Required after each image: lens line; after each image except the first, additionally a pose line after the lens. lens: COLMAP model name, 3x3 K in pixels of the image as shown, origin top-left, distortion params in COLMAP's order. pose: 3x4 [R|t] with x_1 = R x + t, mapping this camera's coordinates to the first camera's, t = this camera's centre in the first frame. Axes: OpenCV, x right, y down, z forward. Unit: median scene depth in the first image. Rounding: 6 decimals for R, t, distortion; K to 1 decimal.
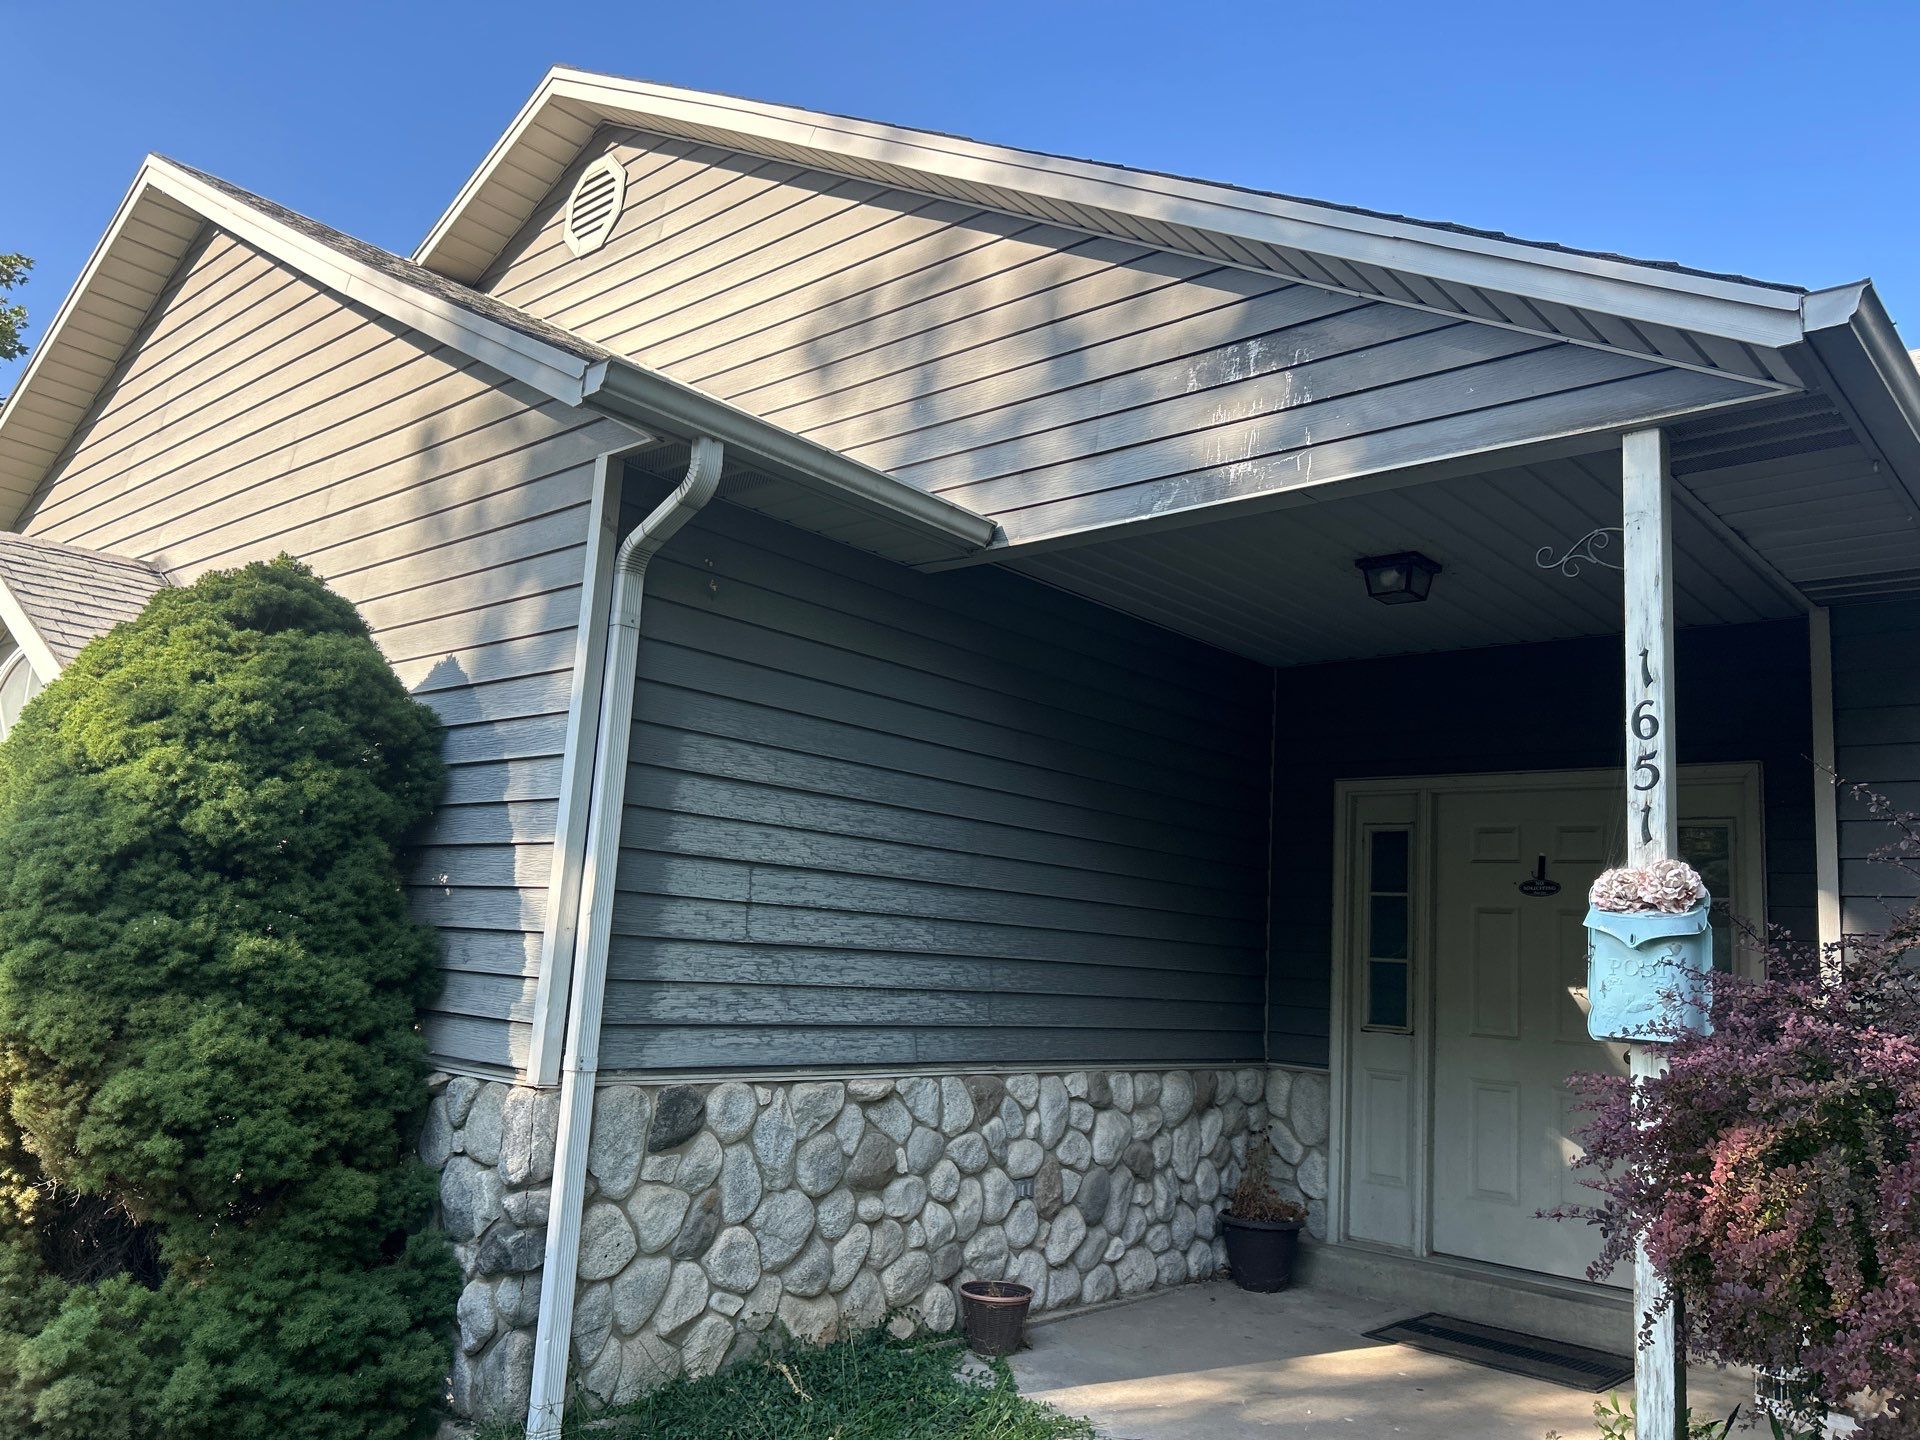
lens RADIAL K [[1446.8, 0, 950.5], [0, 1446.8, 727.8], [0, 0, 1]] dist [0.061638, -0.073152]
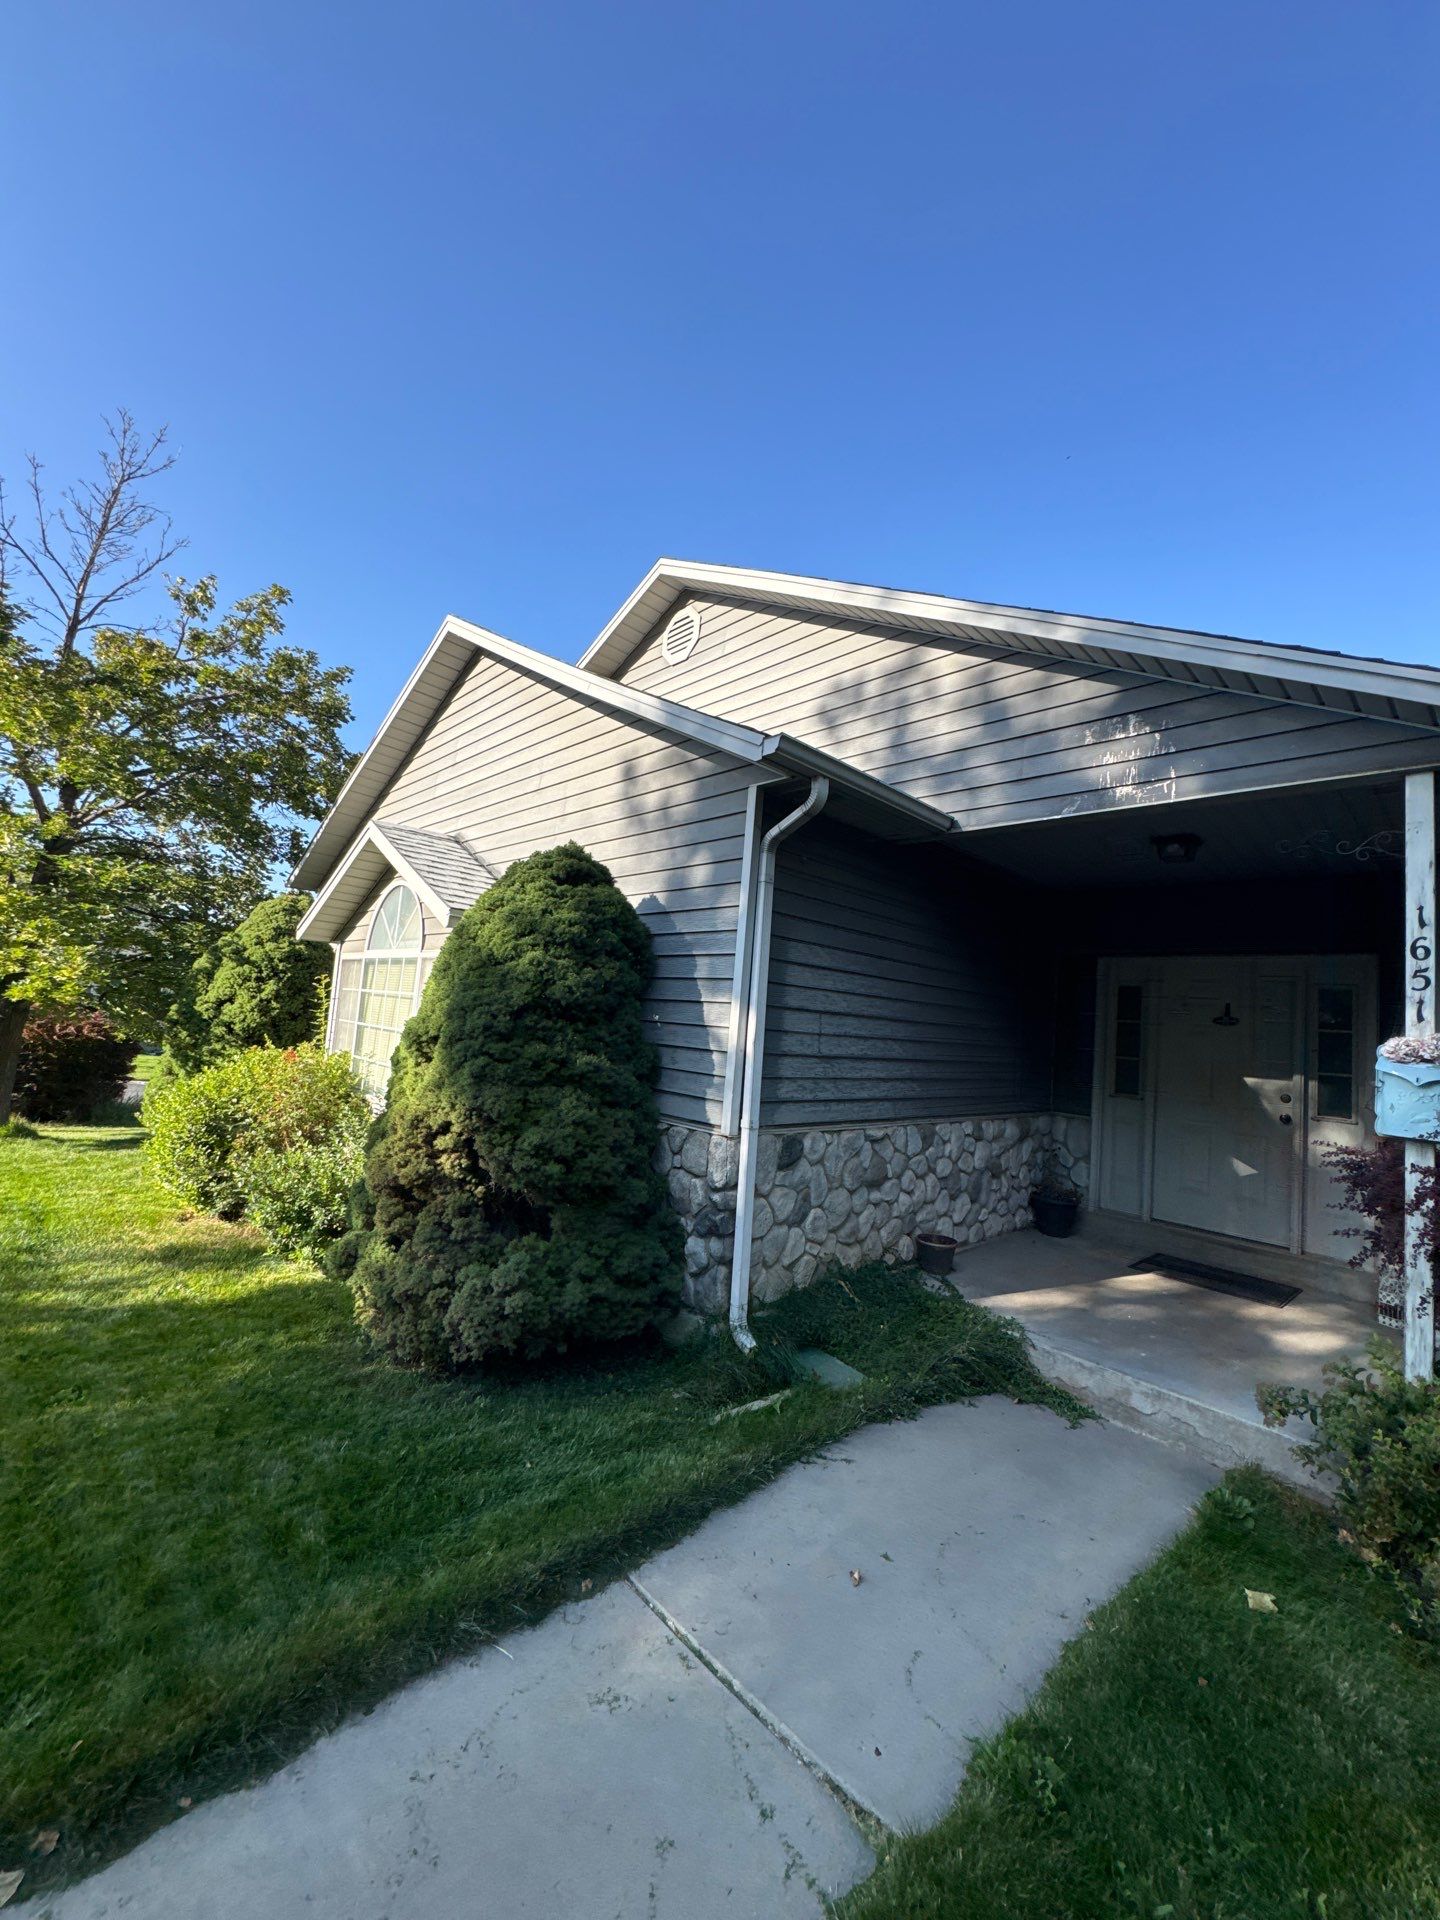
lens RADIAL K [[766.2, 0, 716.2], [0, 766.2, 961.2], [0, 0, 1]] dist [-0.002757, 0.000407]
pose [[0.996913, 0.010037, -0.077866, -0.191226], [-0.004407, 0.997385, 0.072137, -0.037084], [0.078386, -0.071571, 0.994351, 0.046257]]
